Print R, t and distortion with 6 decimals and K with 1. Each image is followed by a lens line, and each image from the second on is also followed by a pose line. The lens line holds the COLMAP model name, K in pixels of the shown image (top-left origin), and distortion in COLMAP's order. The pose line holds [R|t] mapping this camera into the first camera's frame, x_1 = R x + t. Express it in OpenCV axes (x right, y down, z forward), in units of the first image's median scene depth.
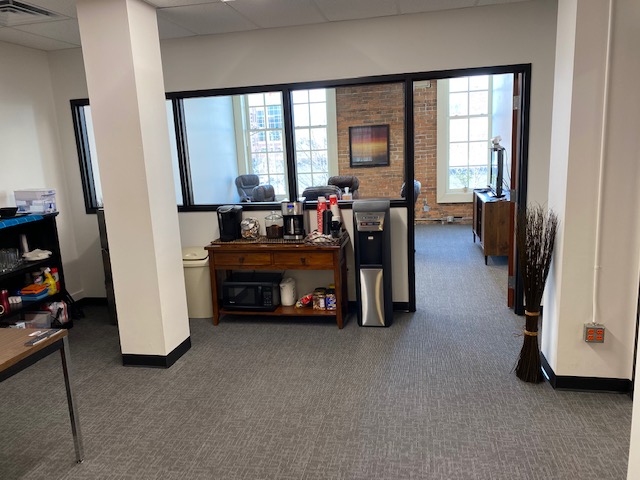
lens RADIAL K [[482.2, 0, 316.1], [0, 482.2, 243.3], [0, 0, 1]] dist [0.019586, -0.031648]
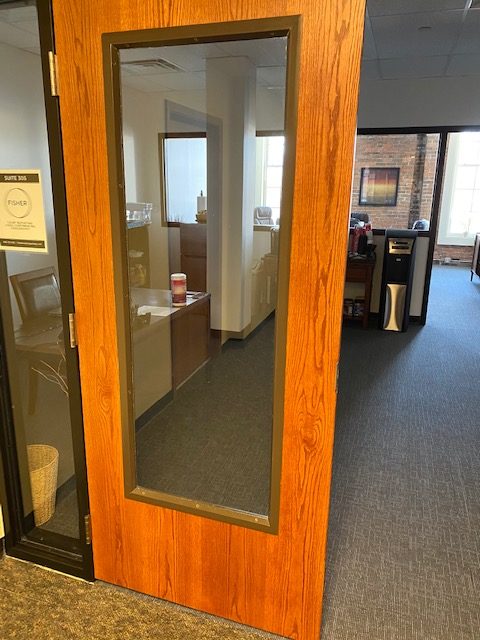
lens RADIAL K [[482.2, 0, 236.6], [0, 482.2, 317.0], [0, 0, 1]] dist [0.019586, -0.031648]
pose [[0.991479, 0.089537, -0.094621, -0.153134], [-0.082781, 0.993885, 0.073071, 0.071417], [0.100585, -0.064615, 0.992828, -0.262115]]
